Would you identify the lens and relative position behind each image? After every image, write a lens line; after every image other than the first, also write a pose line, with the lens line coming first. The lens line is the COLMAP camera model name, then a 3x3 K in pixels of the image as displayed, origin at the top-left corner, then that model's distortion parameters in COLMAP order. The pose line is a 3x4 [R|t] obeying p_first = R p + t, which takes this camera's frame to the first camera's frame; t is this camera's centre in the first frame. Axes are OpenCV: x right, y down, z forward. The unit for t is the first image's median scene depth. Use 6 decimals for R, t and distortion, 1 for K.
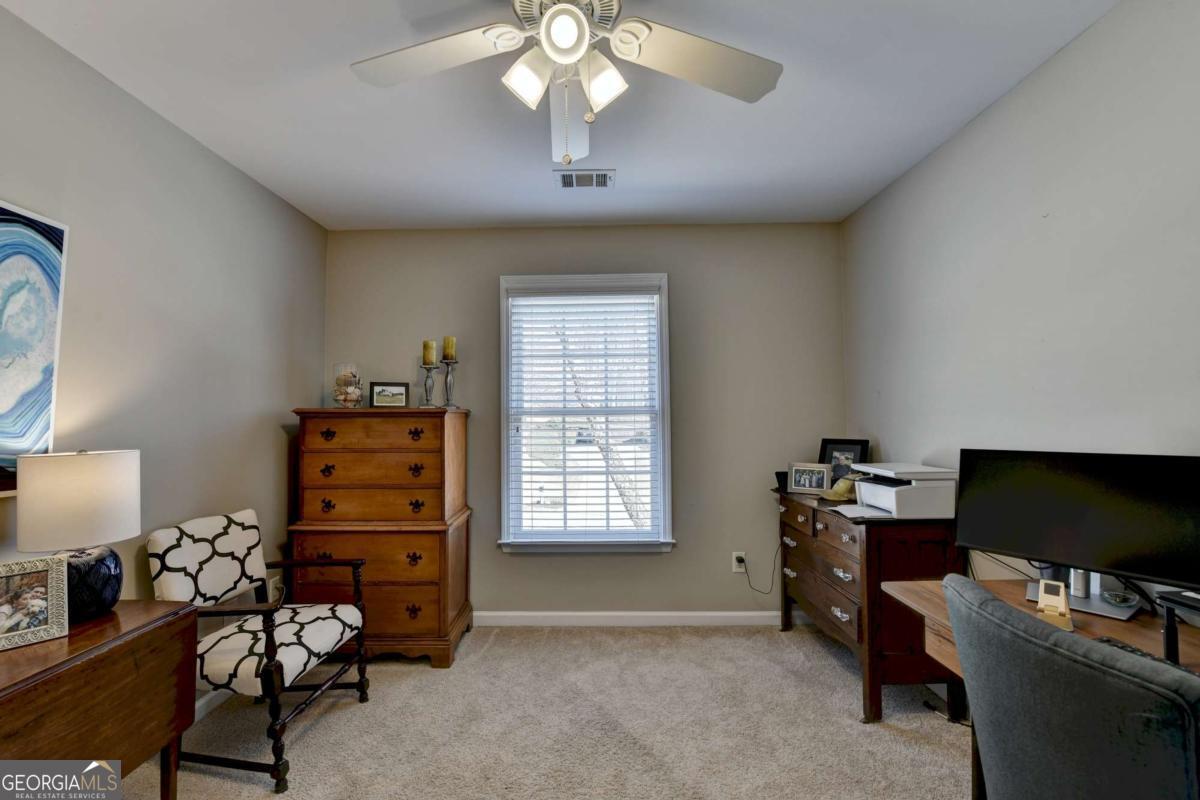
lens RADIAL K [[491.9, 0, 583.9], [0, 491.9, 403.6], [0, 0, 1]] dist [-0.009638, -0.005605]
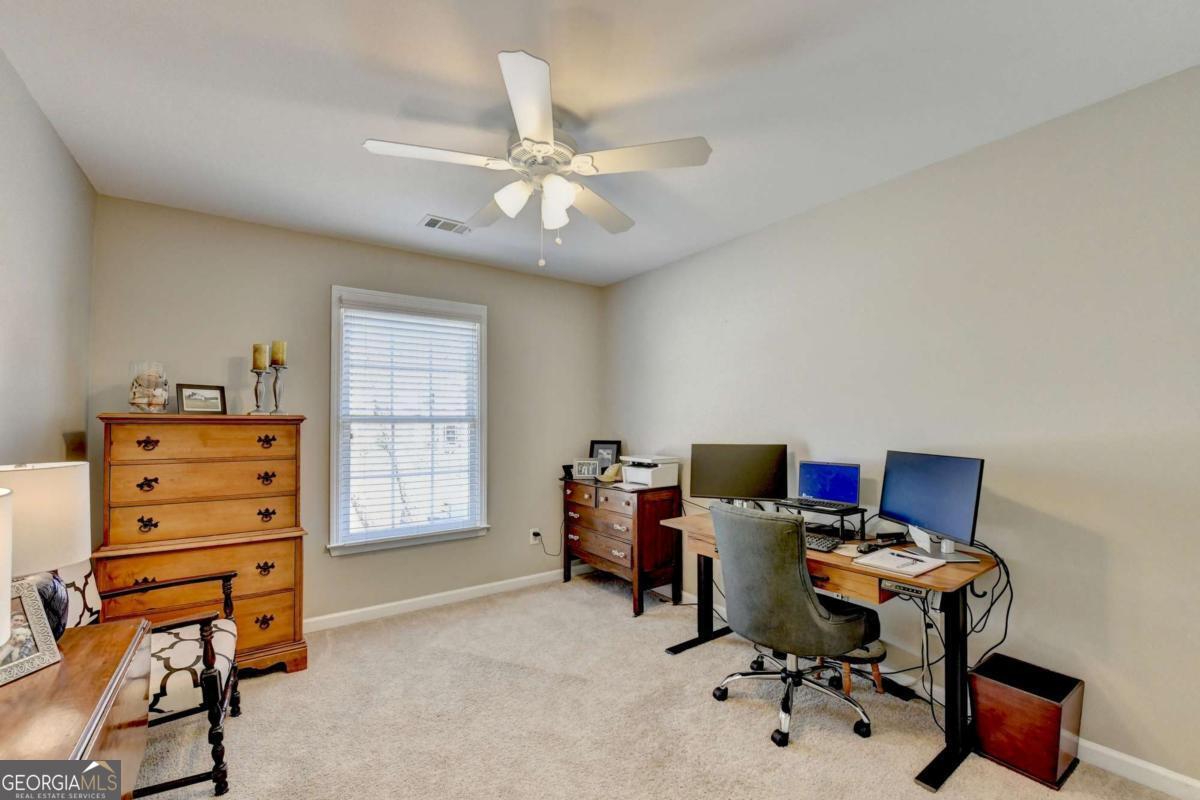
lens RADIAL K [[503.9, 0, 595.4], [0, 503.9, 409.5], [0, 0, 1]] dist [-0.000665, -0.005826]
pose [[0.804295, 0.021655, 0.593835, -0.412176], [-0.022874, 0.999723, -0.005476, -0.011408], [-0.593790, -0.009179, 0.804568, -0.195679]]
